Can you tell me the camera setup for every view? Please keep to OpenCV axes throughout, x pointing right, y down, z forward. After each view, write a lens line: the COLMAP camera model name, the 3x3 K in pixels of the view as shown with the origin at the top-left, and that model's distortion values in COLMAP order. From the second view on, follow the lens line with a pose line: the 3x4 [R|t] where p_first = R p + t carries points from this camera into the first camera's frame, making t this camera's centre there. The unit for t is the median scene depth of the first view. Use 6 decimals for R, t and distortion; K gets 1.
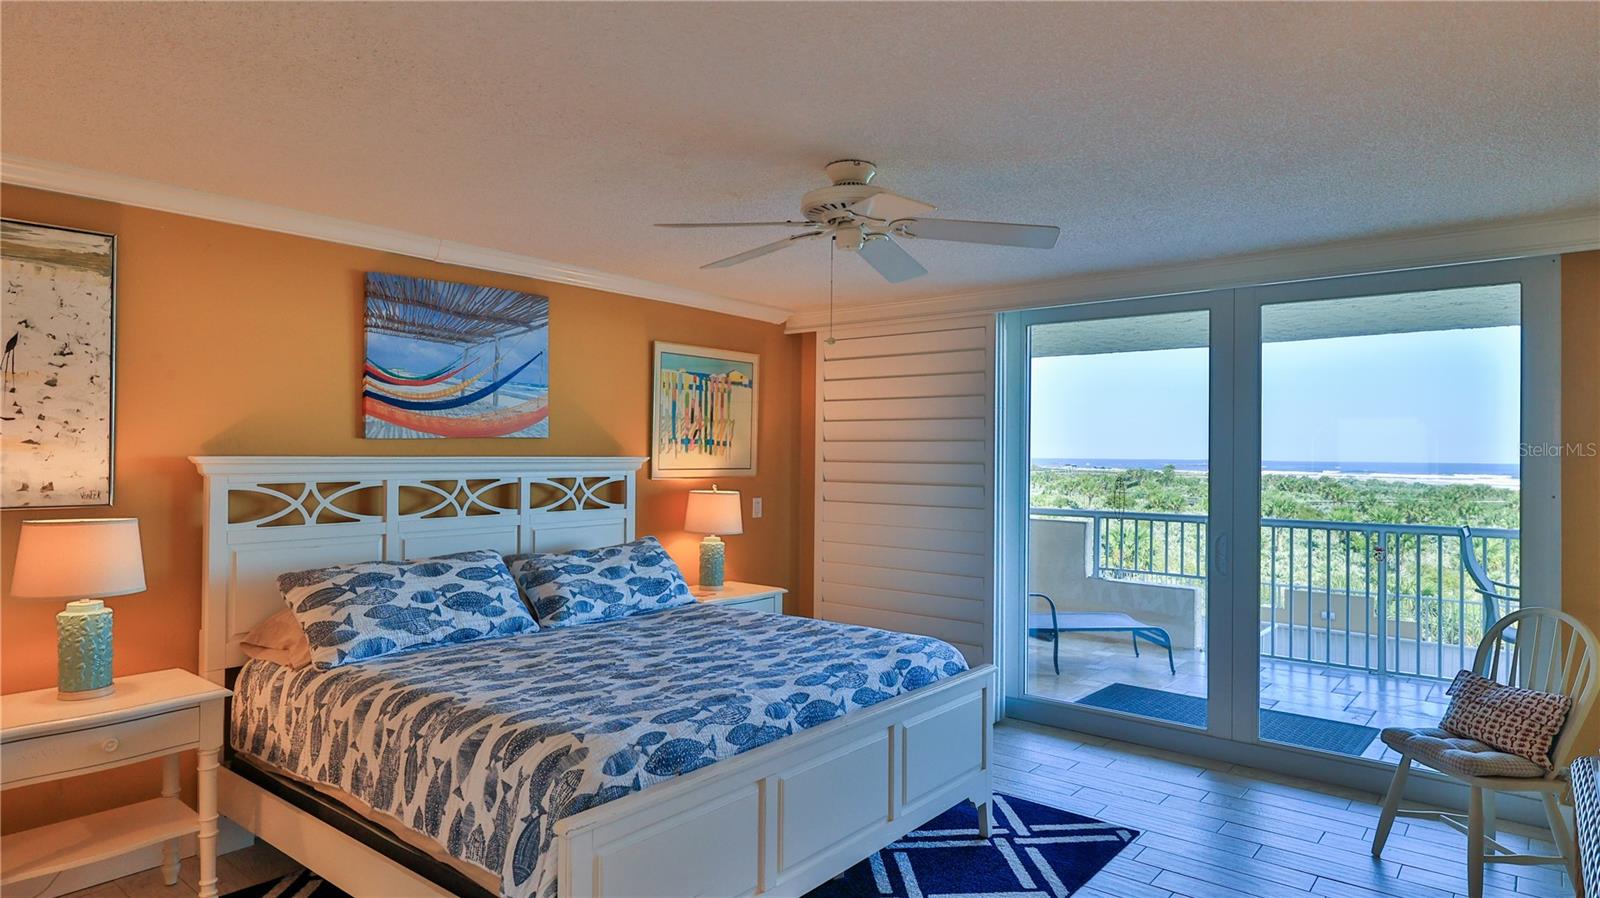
lens RADIAL K [[922.1, 0, 796.8], [0, 922.1, 450.5], [0, 0, 1]] dist [0.003637, -0.000005]
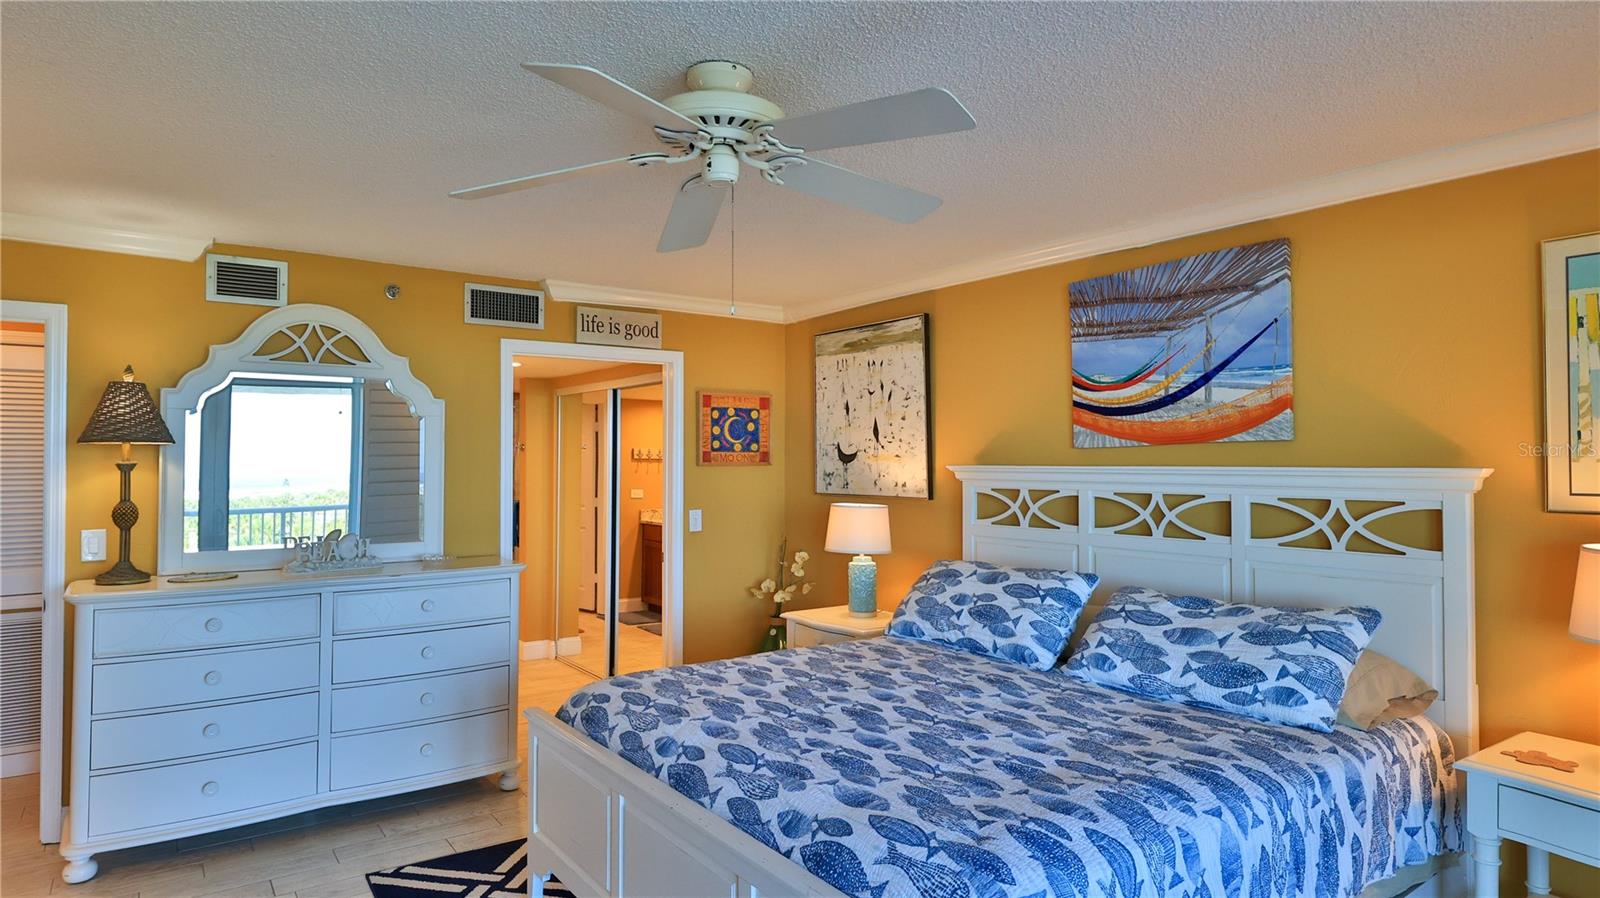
lens RADIAL K [[901.5, 0, 796.5], [0, 901.5, 443.6], [0, 0, 1]] dist [0.003498, -0.000826]
pose [[-0.250307, -0.032875, -0.967608, 0.523328], [-0.006532, 0.999458, -0.032267, 0.014644], [0.968144, -0.001757, -0.250386, 0.889476]]
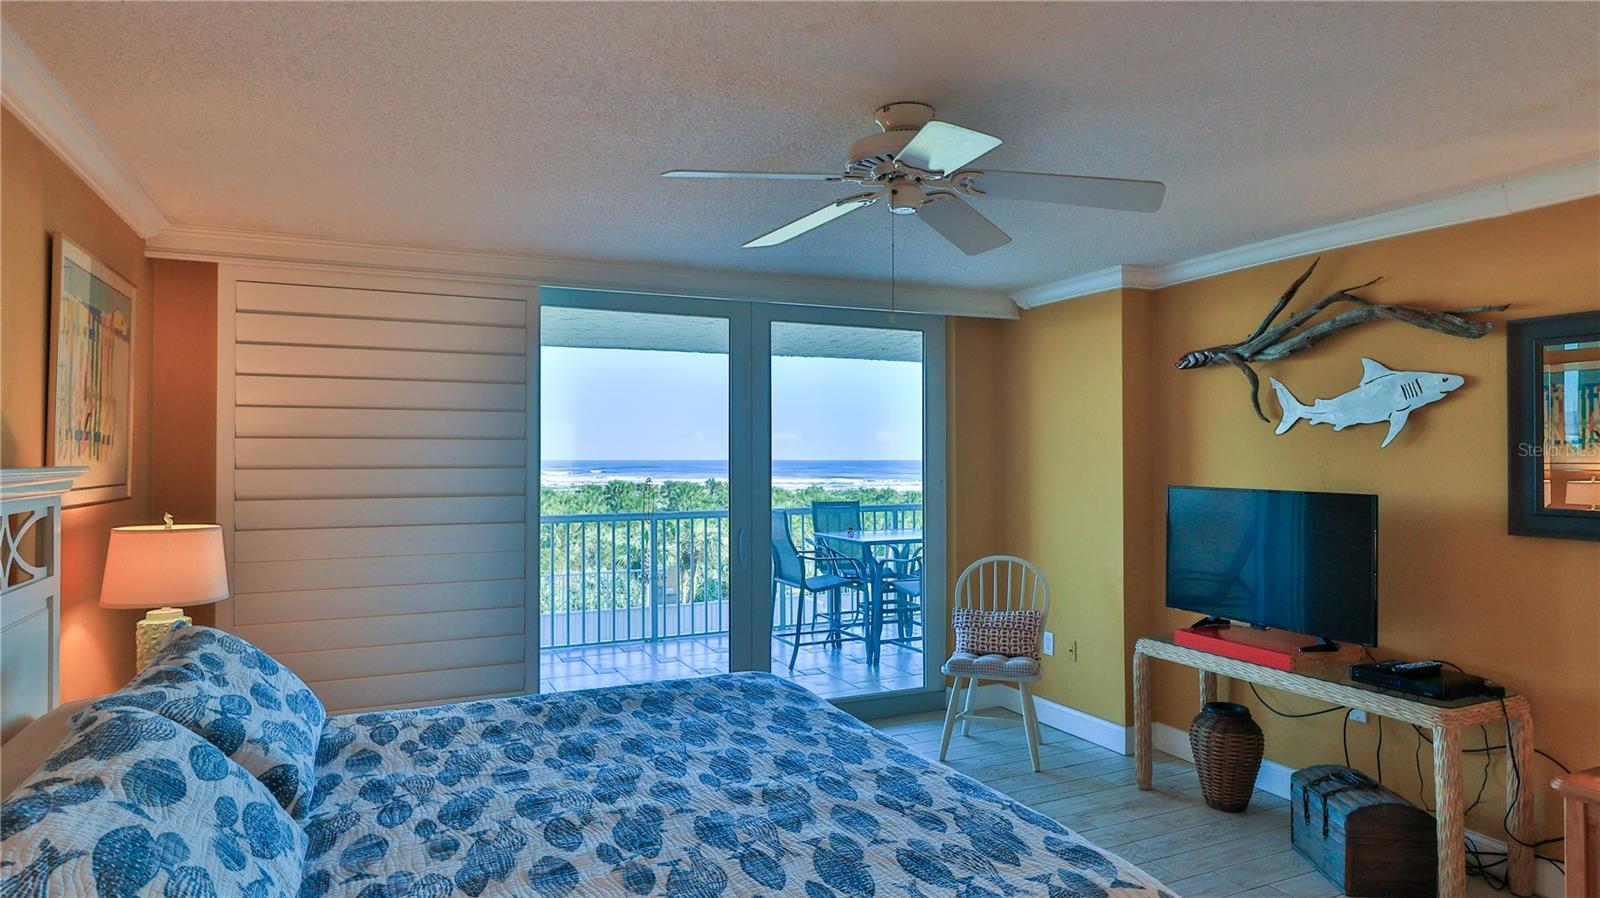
lens RADIAL K [[922.1, 0, 796.8], [0, 922.1, 450.5], [0, 0, 1]] dist [0.003637, -0.000005]
pose [[0.437744, -0.002268, 0.899097, -0.525977], [-0.000475, 0.999996, 0.002754, -0.003903], [-0.899100, -0.001633, 0.437741, 0.514082]]
